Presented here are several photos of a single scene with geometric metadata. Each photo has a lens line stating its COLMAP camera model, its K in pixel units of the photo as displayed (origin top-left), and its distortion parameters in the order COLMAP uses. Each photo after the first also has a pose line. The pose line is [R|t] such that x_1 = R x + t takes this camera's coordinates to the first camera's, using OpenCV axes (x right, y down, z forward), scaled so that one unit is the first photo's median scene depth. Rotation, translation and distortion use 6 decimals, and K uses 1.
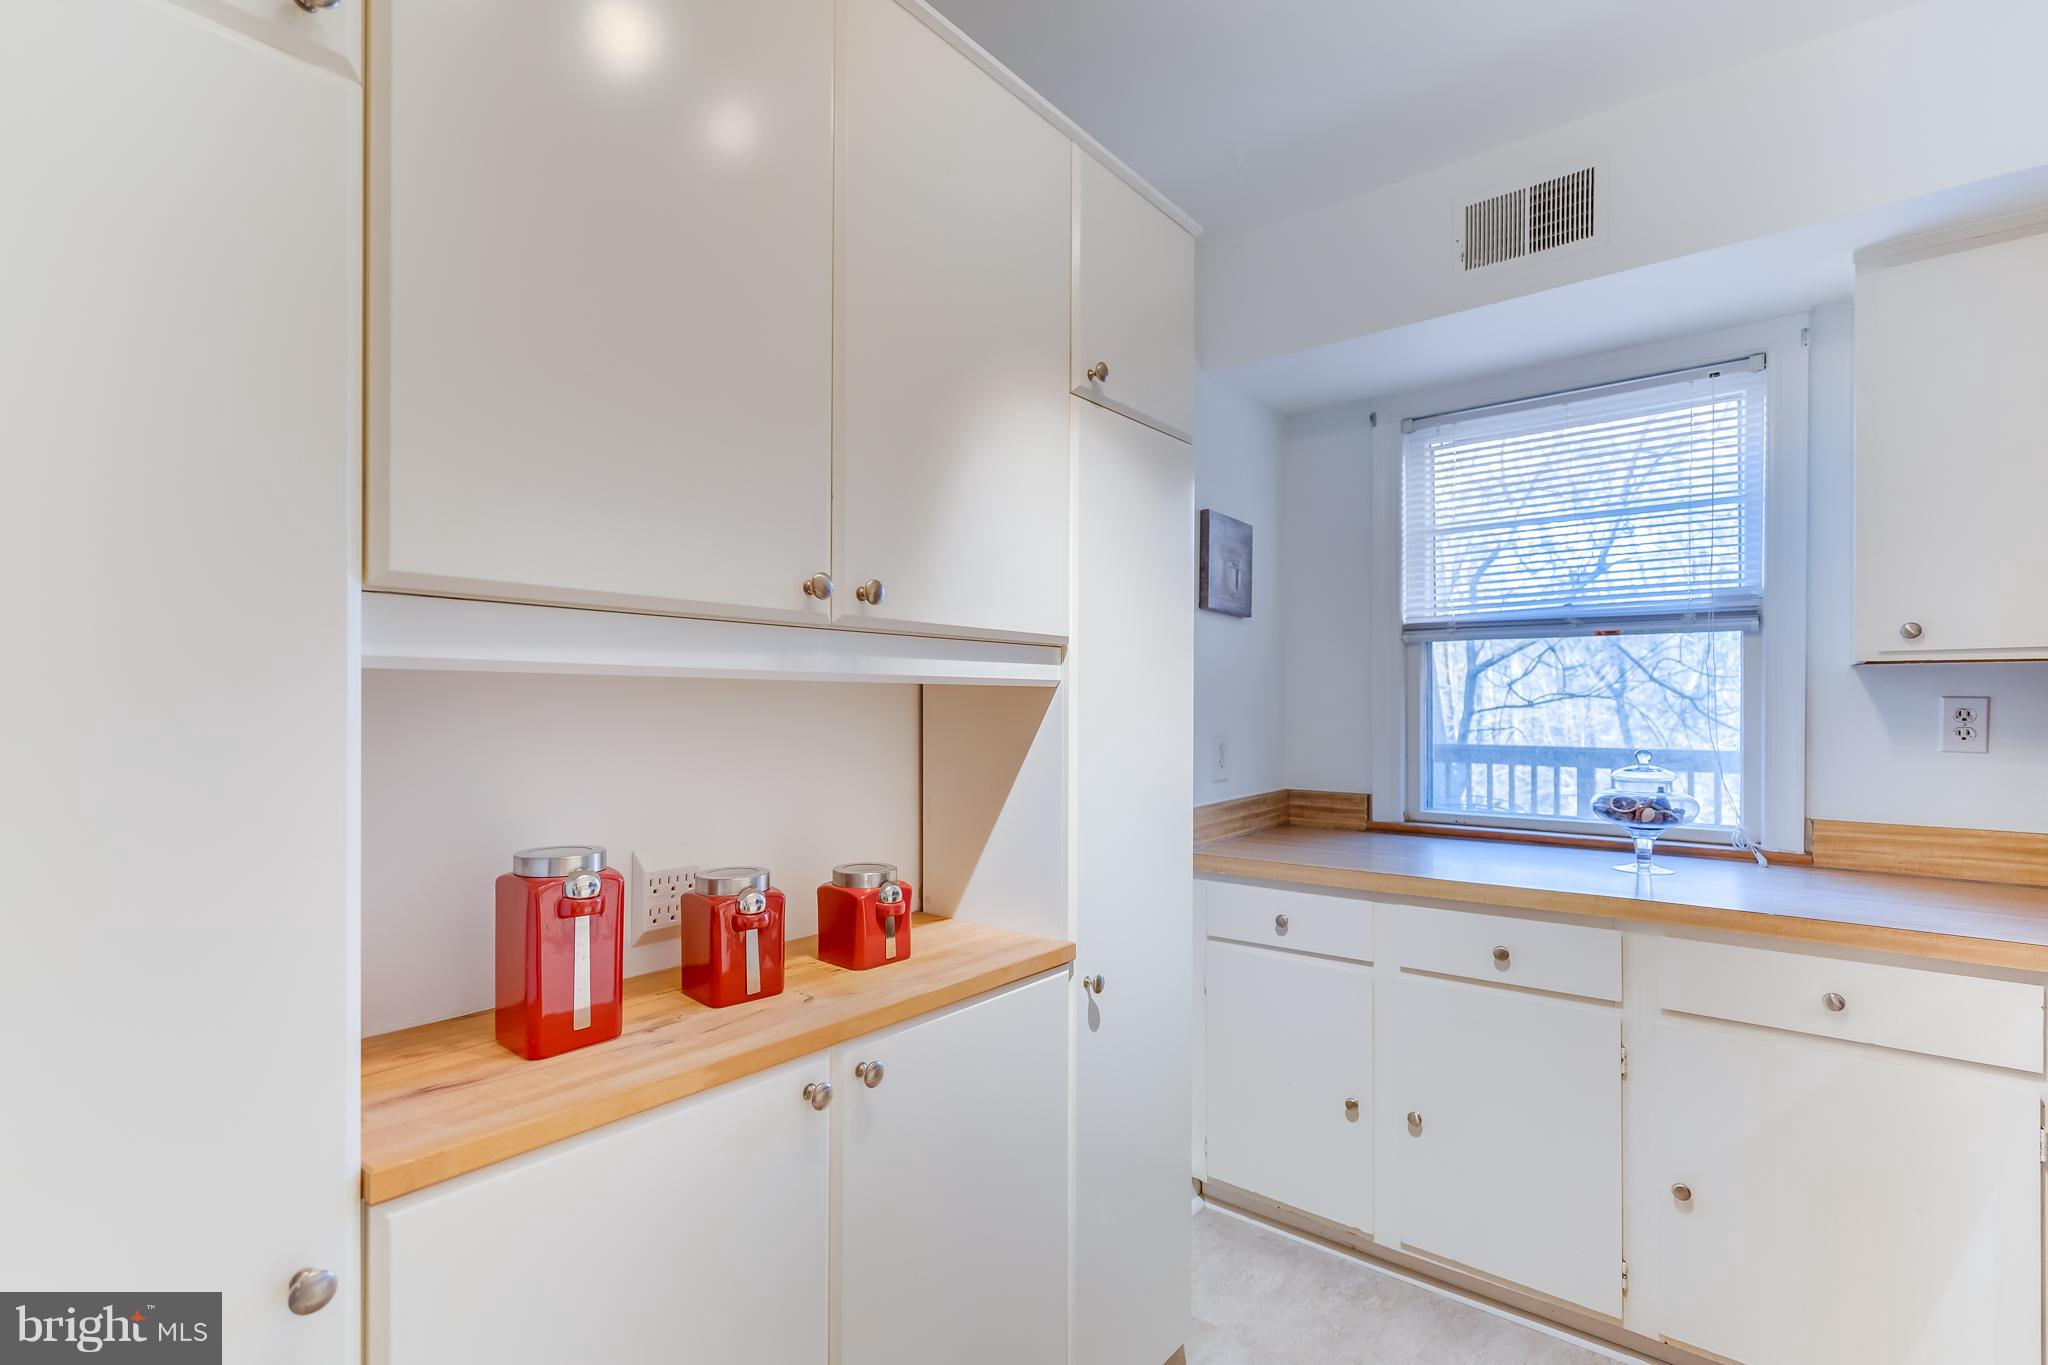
lens RADIAL K [[941.0, 0, 1016.0], [0, 941.0, 706.0], [0, 0, 1]] dist [-0.000613, 0.000744]
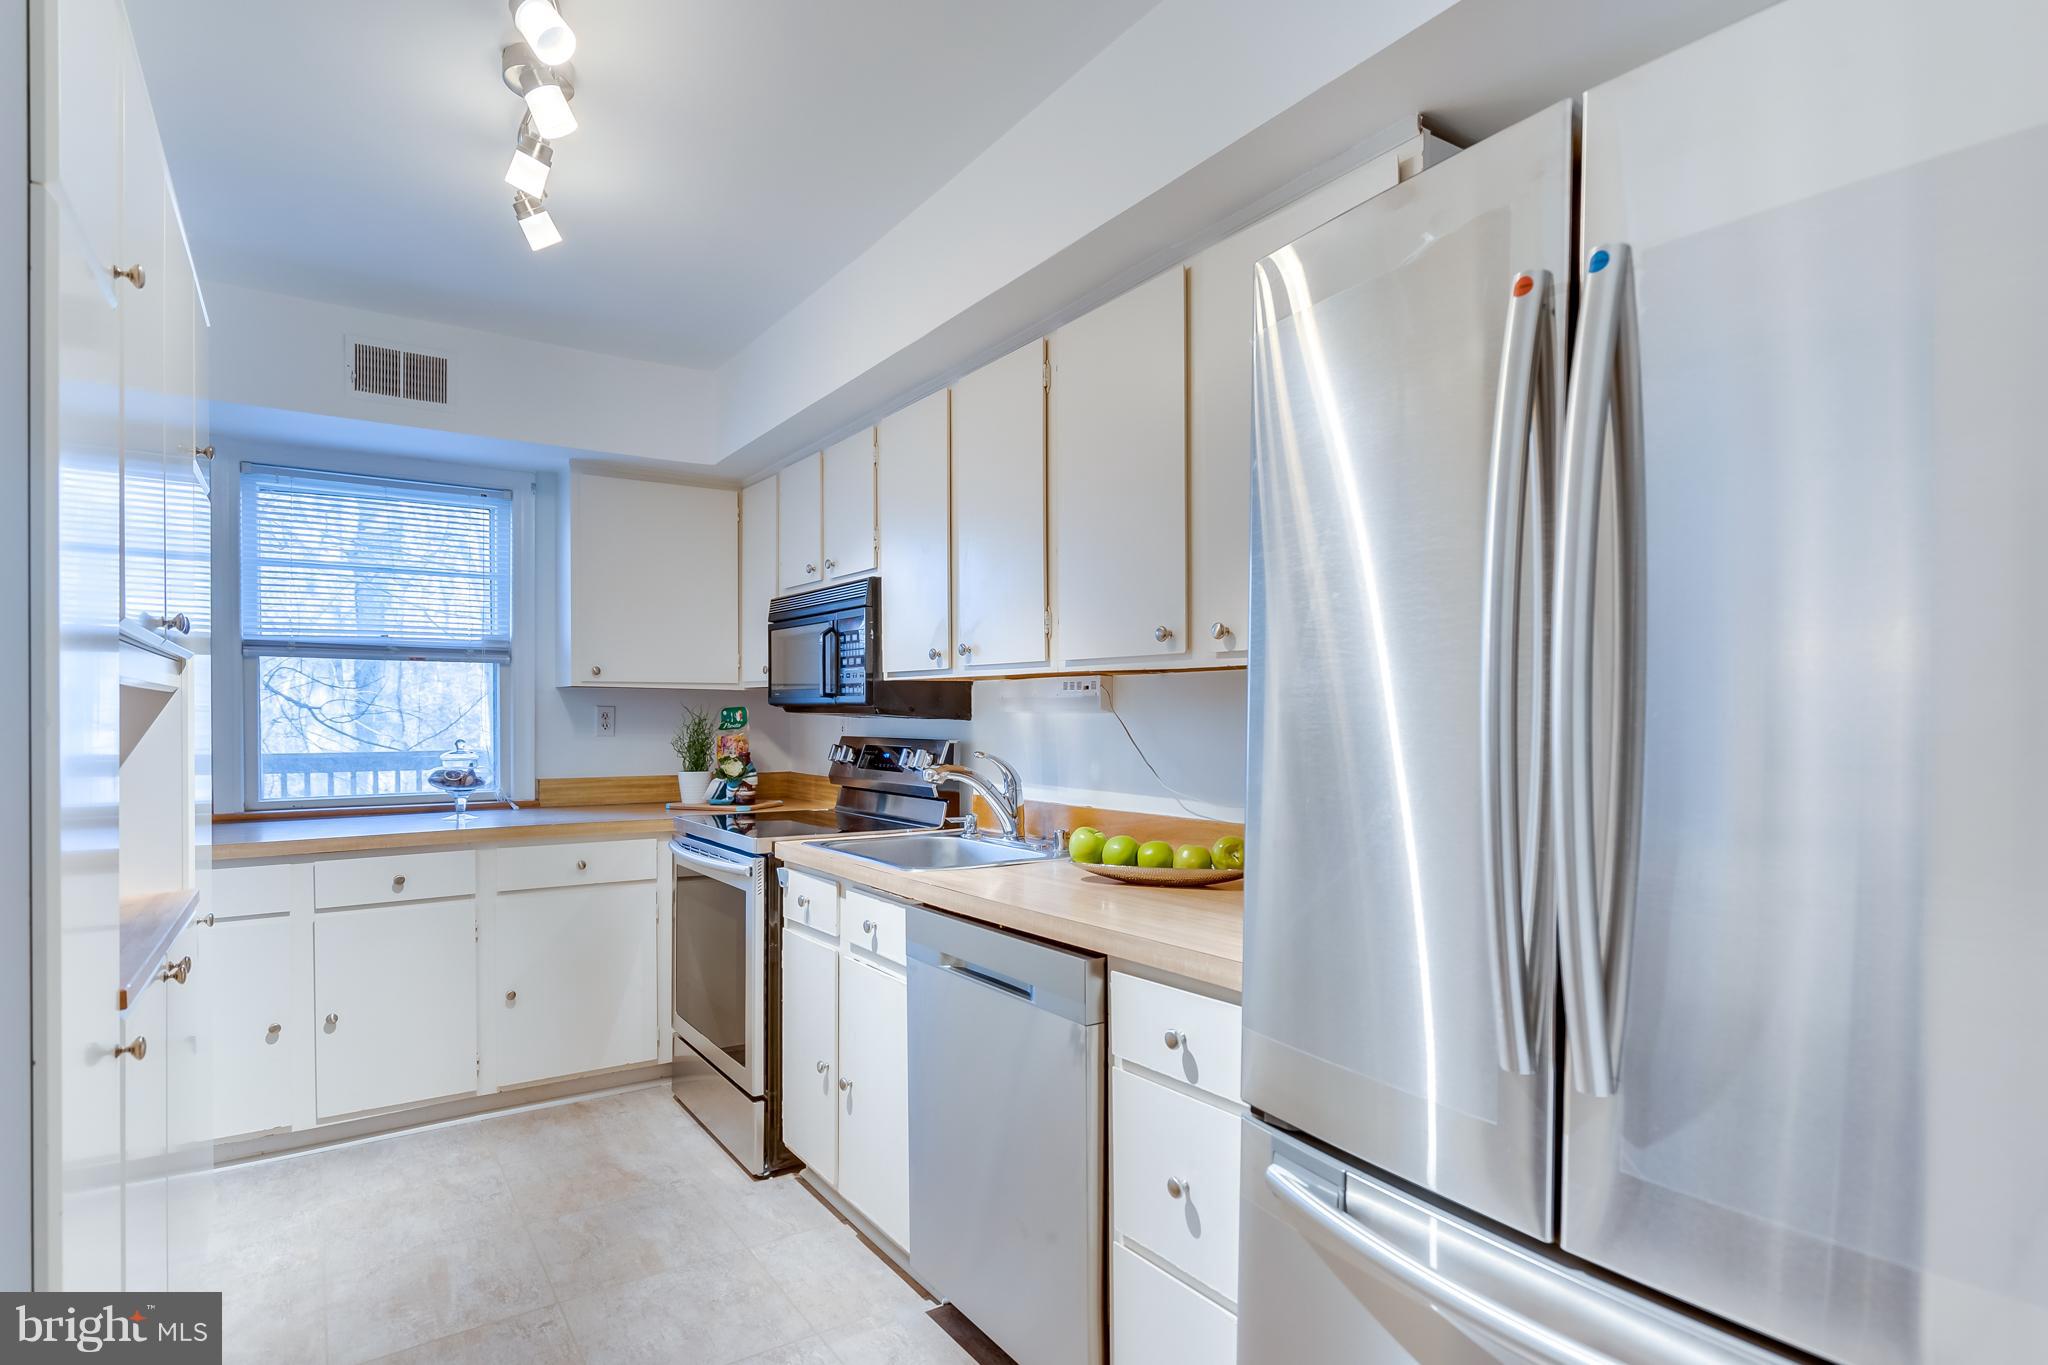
lens RADIAL K [[1061.1, 0, 1021.1], [0, 1061.1, 725.7], [0, 0, 1]] dist [-0.002552, -0.000036]
pose [[0.287607, -0.010223, 0.957694, -0.720643], [0.002530, 0.999948, 0.009914, 0.009406], [-0.957745, -0.000428, 0.287618, -0.365110]]
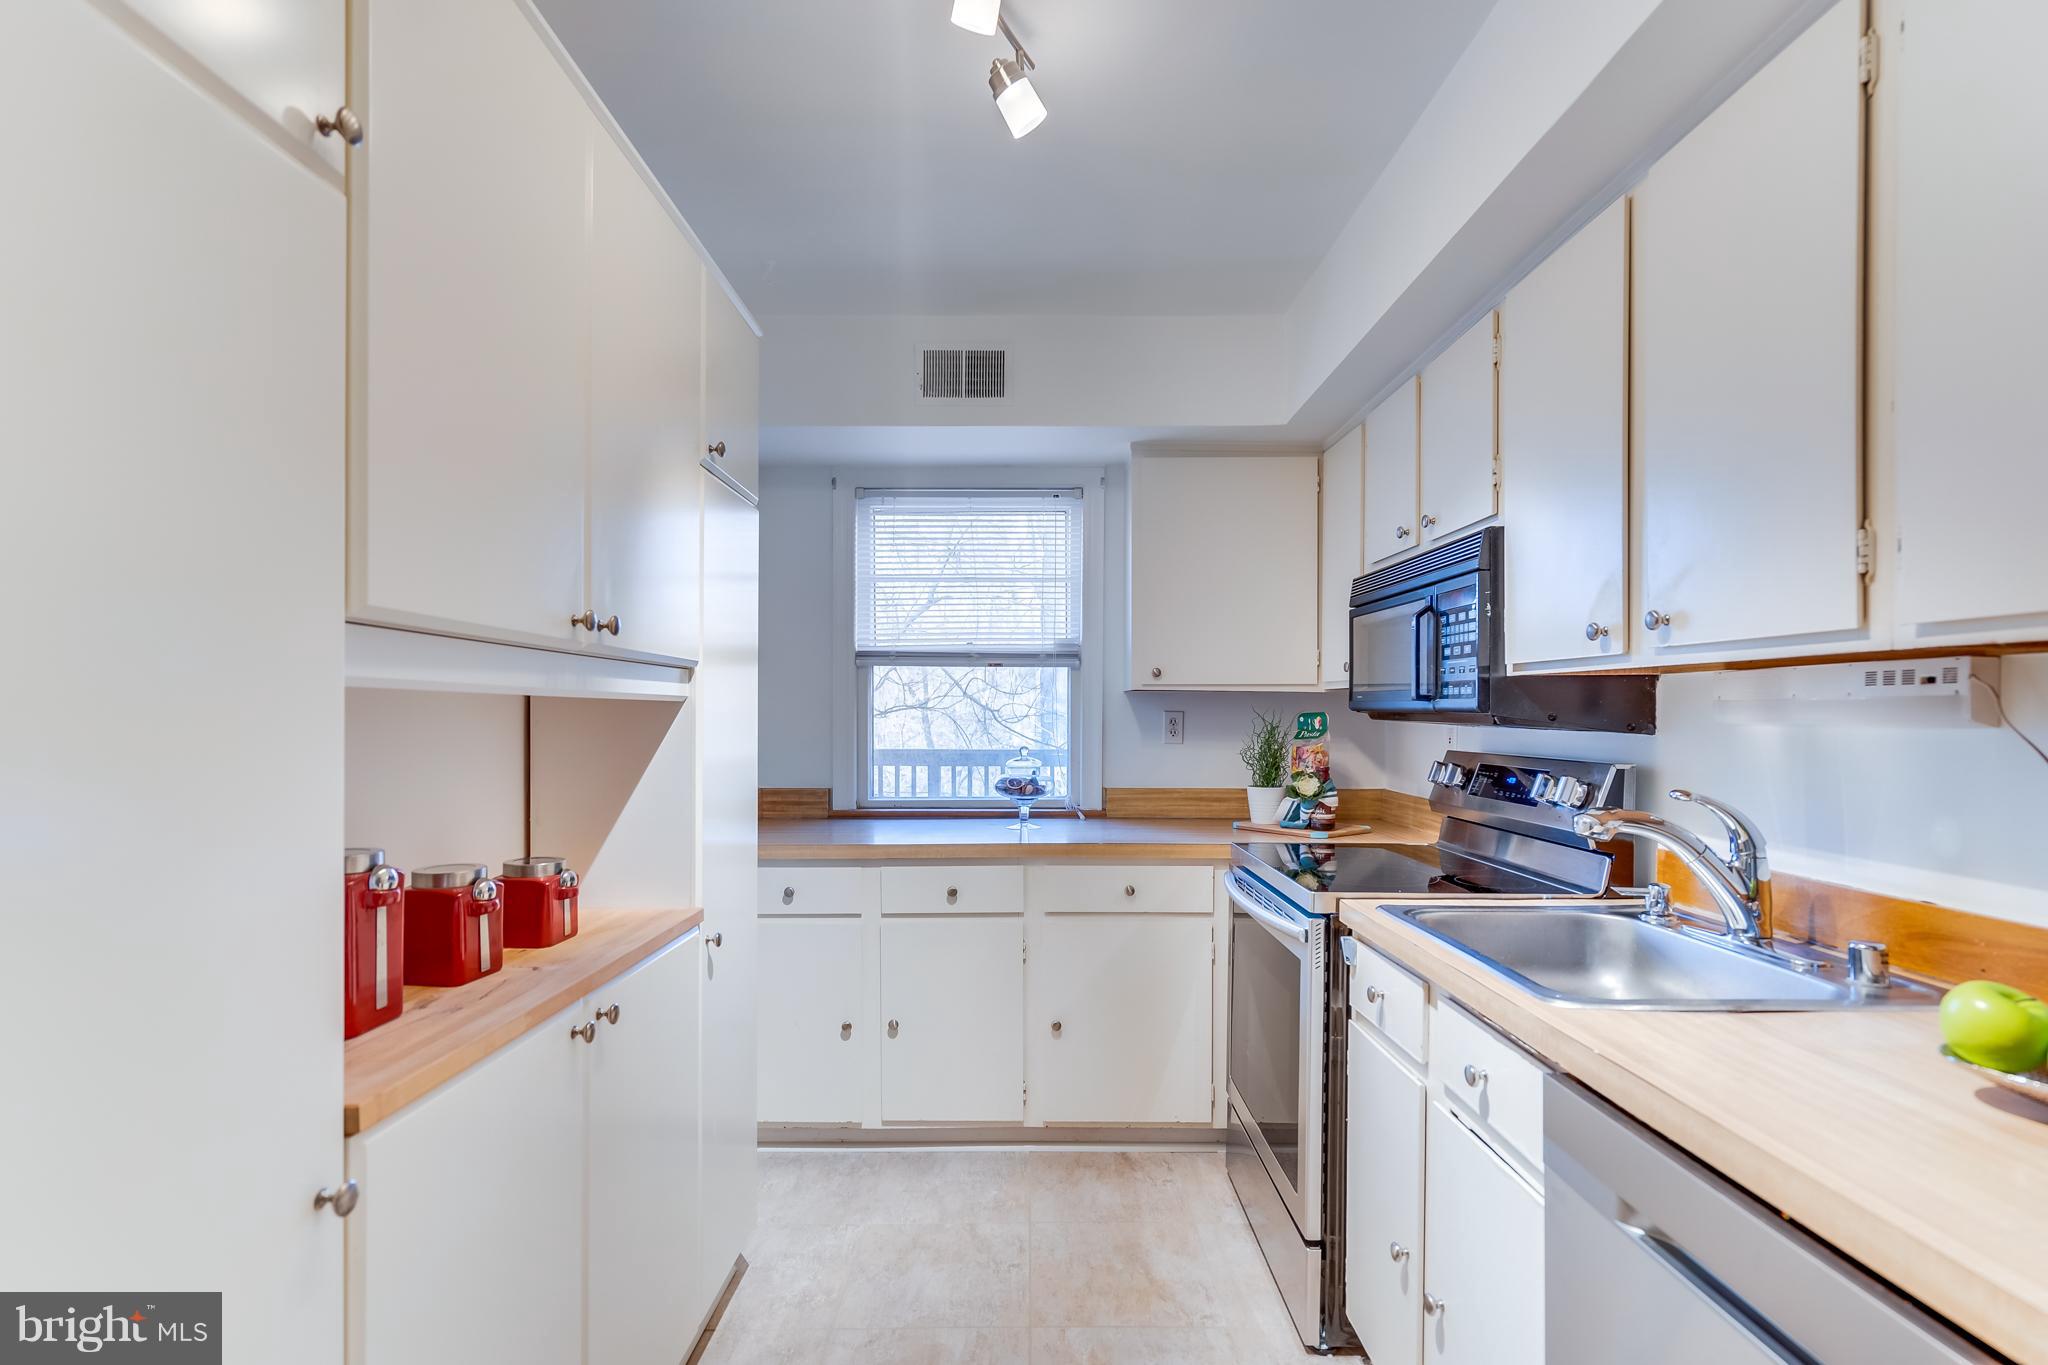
lens RADIAL K [[963.3, 0, 1022.9], [0, 963.3, 723.8], [0, 0, 1]] dist [-0.001519, 0.000718]
pose [[0.777468, -0.004892, 0.628903, -0.289525], [-0.000385, 0.999966, 0.008255, -0.001331], [-0.628922, -0.006660, 0.777440, -0.177872]]
